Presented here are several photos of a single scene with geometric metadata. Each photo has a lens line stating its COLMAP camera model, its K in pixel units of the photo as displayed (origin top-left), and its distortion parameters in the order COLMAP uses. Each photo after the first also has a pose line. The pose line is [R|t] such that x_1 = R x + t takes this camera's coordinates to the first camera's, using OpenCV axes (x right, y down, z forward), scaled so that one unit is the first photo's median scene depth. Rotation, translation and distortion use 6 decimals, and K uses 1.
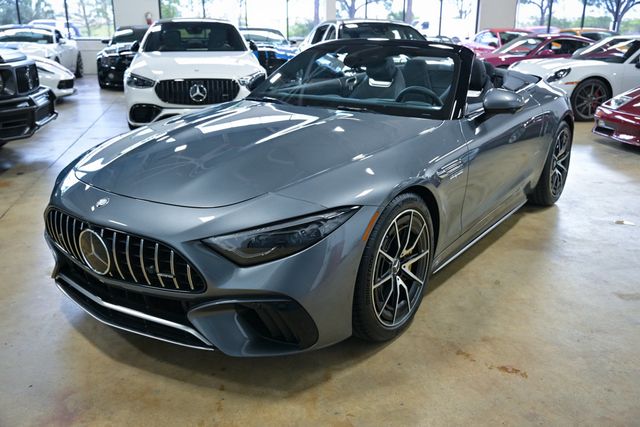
lens RADIAL K [[587.4, 0, 316.8], [0, 587.4, 213.7], [0, 0, 1]] dist [-0.001146, 0.000000]
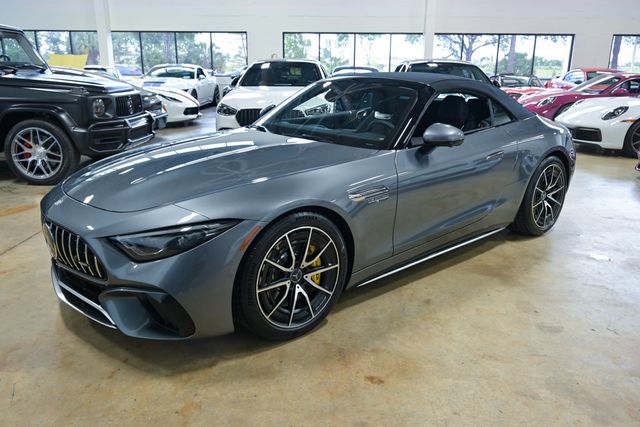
lens RADIAL K [[506.7, 0, 320.1], [0, 506.7, 212.5], [0, 0, 1]] dist [0.011929, -0.026131]
pose [[0.971438, 0.068136, -0.227301, 0.370147], [-0.074158, 0.997083, -0.018048, -0.016892], [0.225408, 0.034389, 0.973657, 0.047257]]
